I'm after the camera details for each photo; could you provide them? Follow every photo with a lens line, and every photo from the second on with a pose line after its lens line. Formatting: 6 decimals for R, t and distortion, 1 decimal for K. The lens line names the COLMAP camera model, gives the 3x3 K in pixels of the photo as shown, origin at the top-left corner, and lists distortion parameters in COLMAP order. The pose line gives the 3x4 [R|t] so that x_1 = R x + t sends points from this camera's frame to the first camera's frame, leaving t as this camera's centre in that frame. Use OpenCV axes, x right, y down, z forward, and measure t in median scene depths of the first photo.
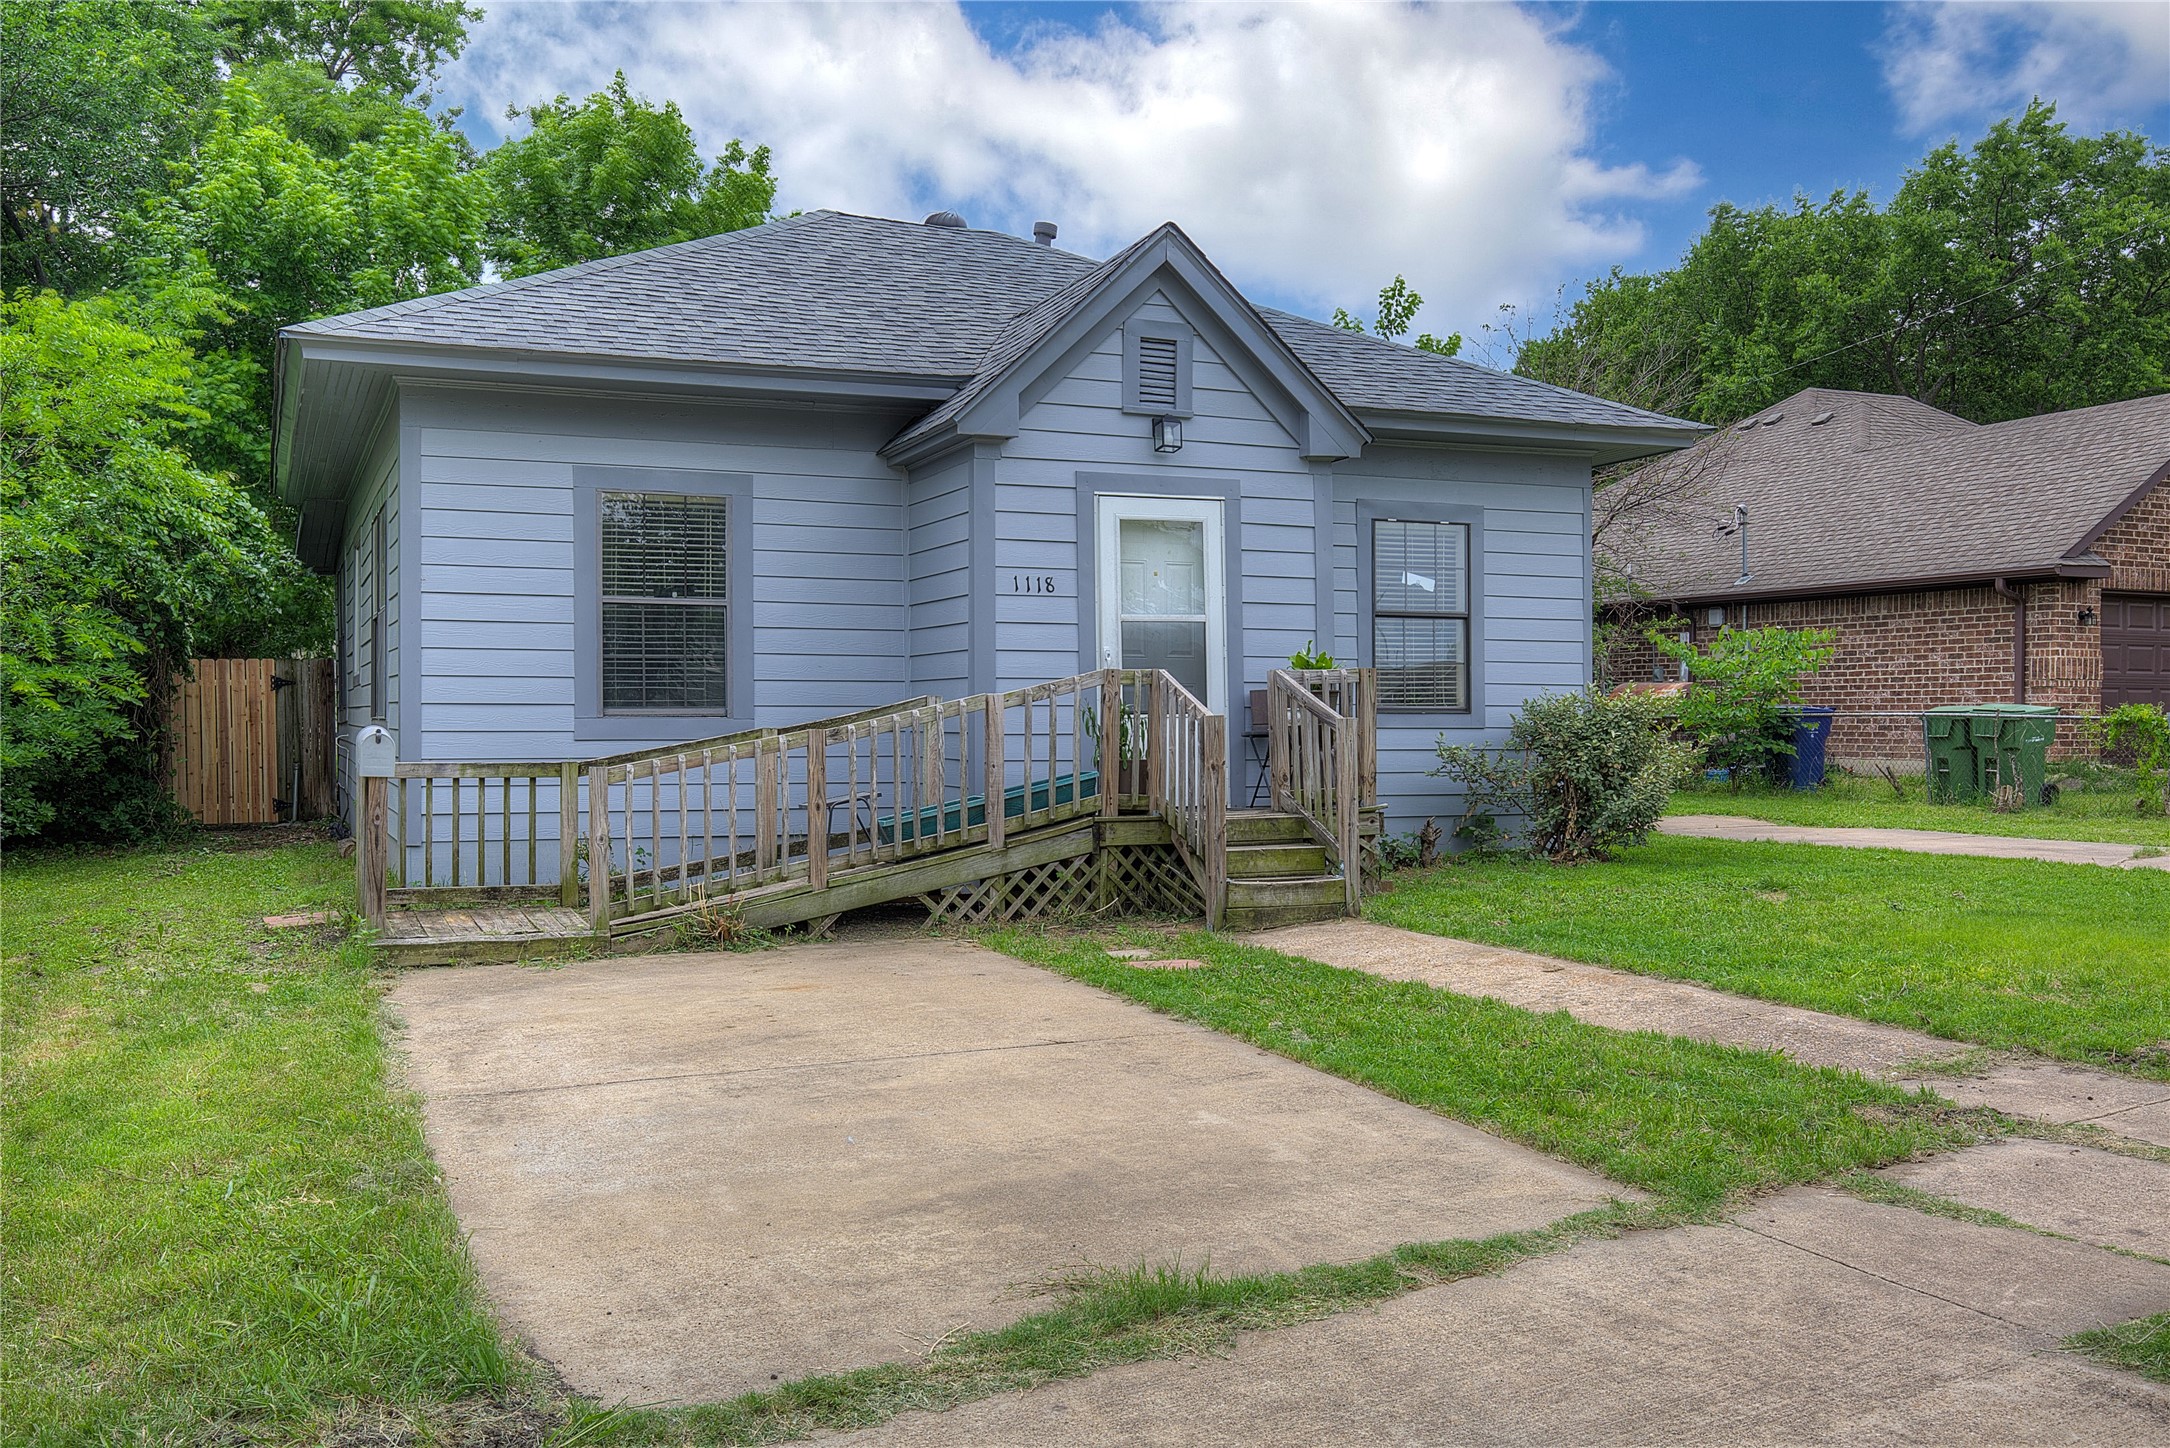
lens RADIAL K [[1889.0, 0, 1090.4], [0, 1889.0, 716.2], [0, 0, 1]] dist [-0.007232, 0.023280]
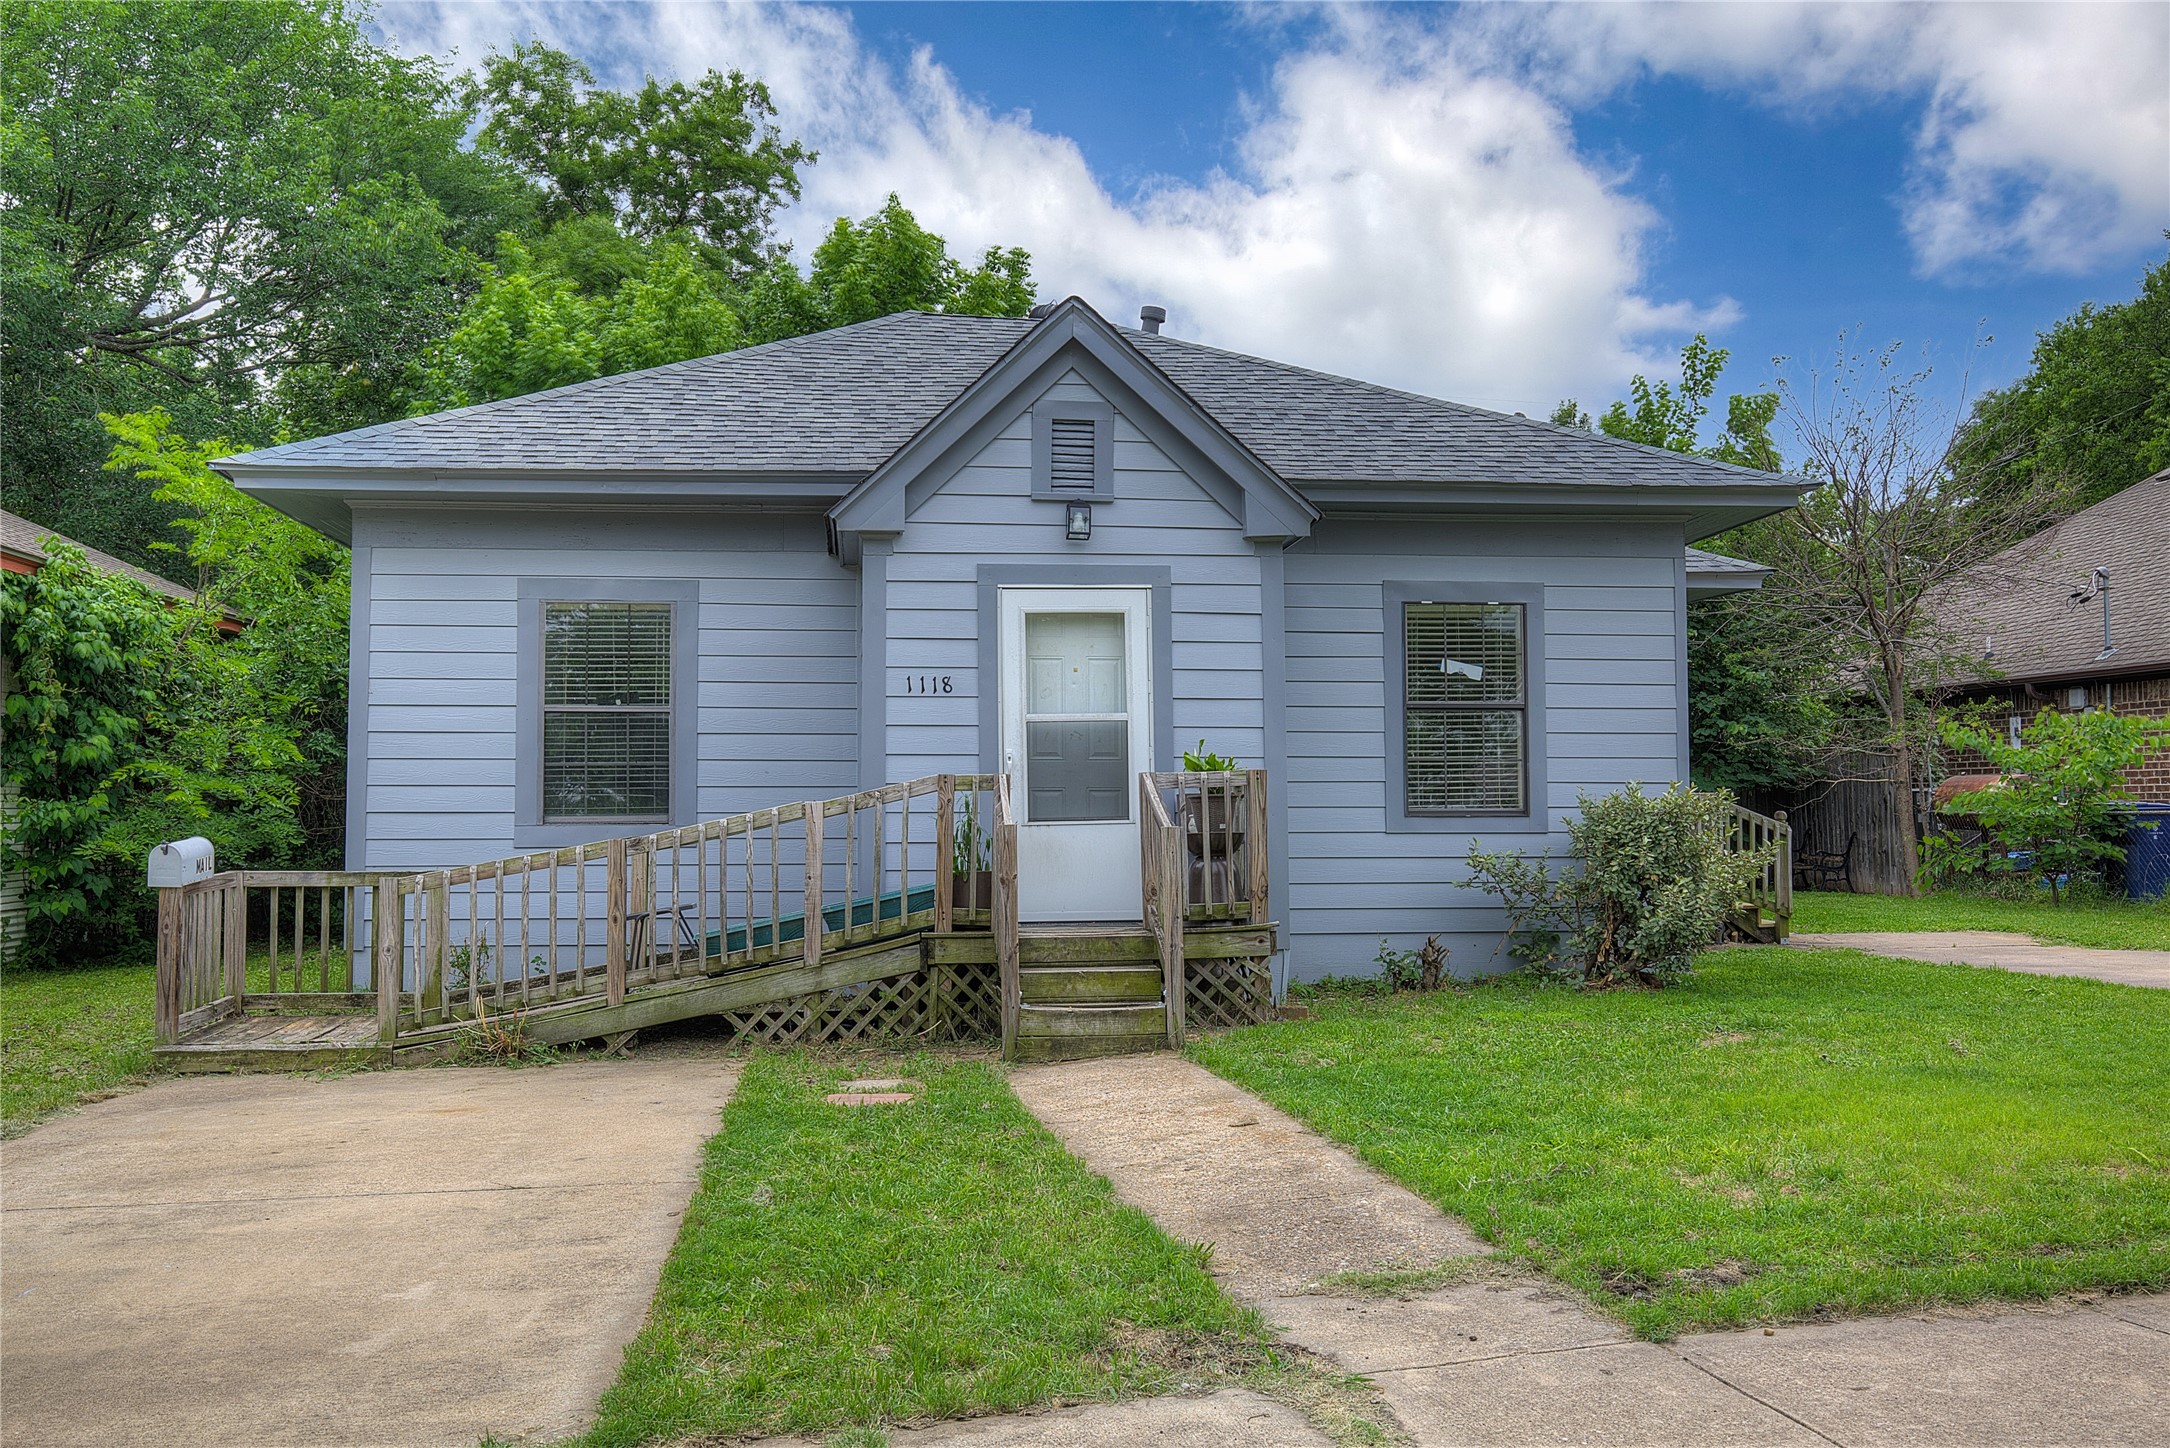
lens RADIAL K [[1889.0, 0, 1077.2], [0, 1889.0, 734.4], [0, 0, 1]] dist [-0.007232, 0.023280]
pose [[0.961651, -0.014841, -0.273875, 0.295514], [0.003900, 0.999174, -0.040450, -0.005898], [0.274249, 0.037831, 0.960914, 0.106460]]
